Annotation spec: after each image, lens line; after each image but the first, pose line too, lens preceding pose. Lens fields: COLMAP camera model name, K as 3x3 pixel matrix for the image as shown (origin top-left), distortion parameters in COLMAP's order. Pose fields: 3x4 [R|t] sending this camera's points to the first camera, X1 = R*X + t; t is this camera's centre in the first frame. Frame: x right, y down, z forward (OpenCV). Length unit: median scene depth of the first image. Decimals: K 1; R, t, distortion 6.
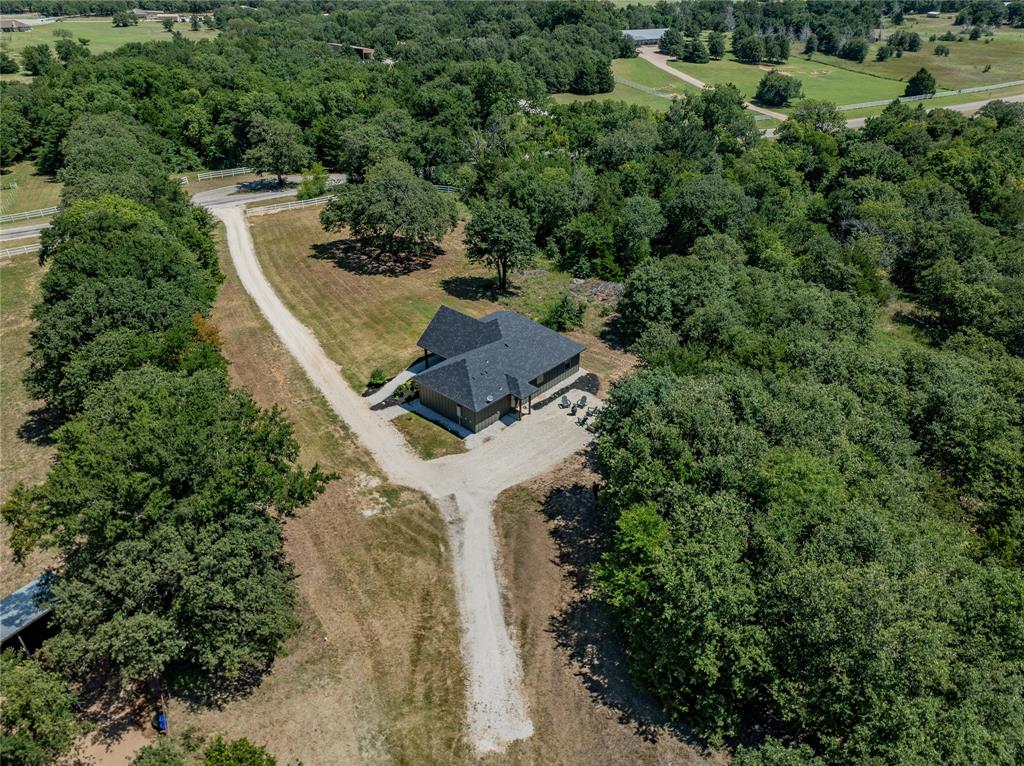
lens RADIAL K [[714.4, 0, 512.0], [0, 714.4, 383.0], [0, 0, 1]] dist [-0.034865, -0.004041]
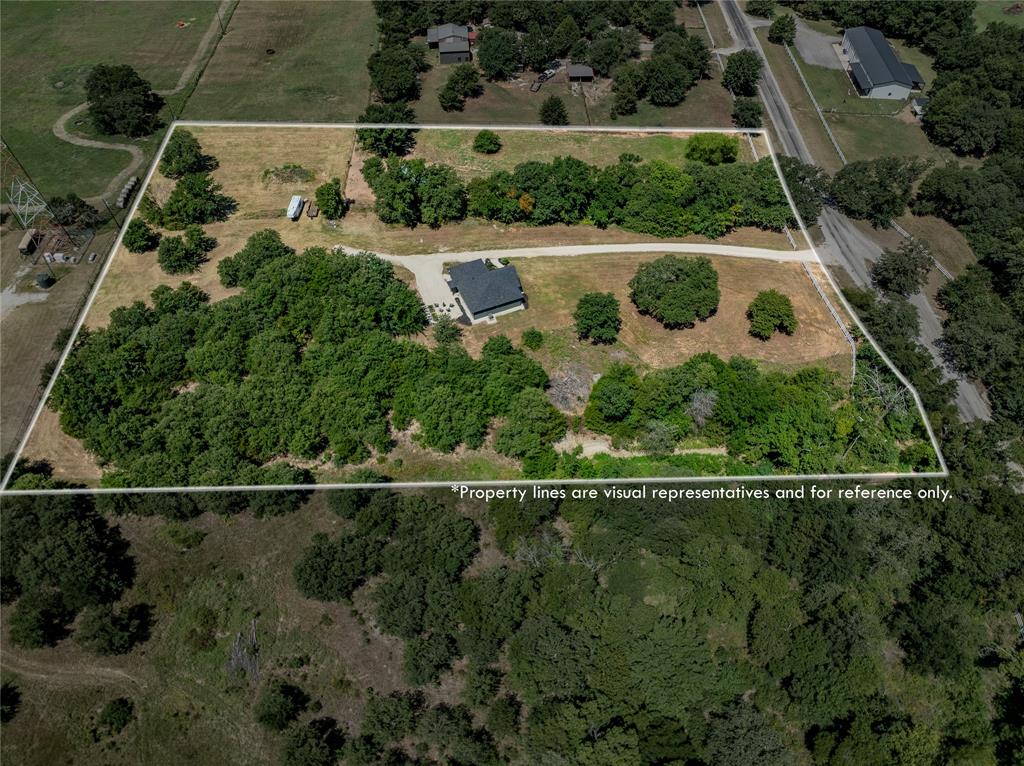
lens RADIAL K [[723.8, 0, 528.8], [0, 723.8, 383.1], [0, 0, 1]] dist [-0.036618, 0.004667]
pose [[-0.394801, 0.710280, -0.582782, 1.500721], [-0.485633, 0.377131, 0.788627, -1.825565], [0.779931, 0.594368, 0.196044, 0.843839]]
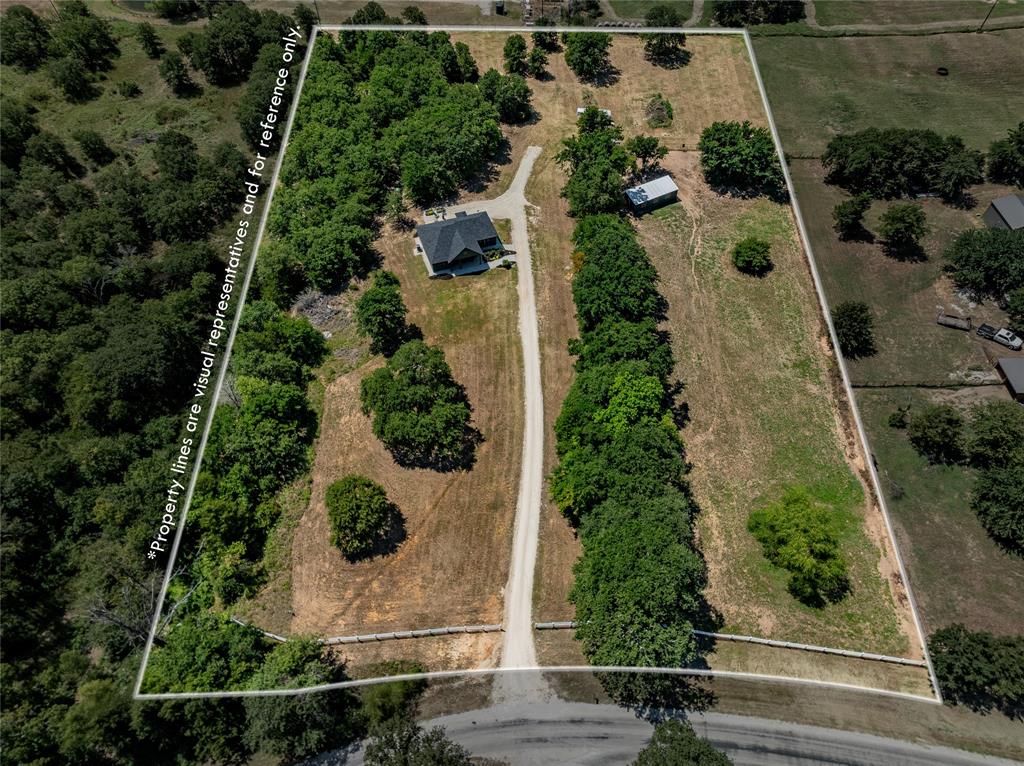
lens RADIAL K [[708.7, 0, 512.0], [0, 708.7, 383.0], [0, 0, 1]] dist [0.104706, 0.002210]
pose [[-0.880199, -0.365496, 0.302758, -0.976685], [0.252084, 0.180459, 0.950730, -1.945130], [-0.402124, 0.913152, -0.066704, 1.474344]]
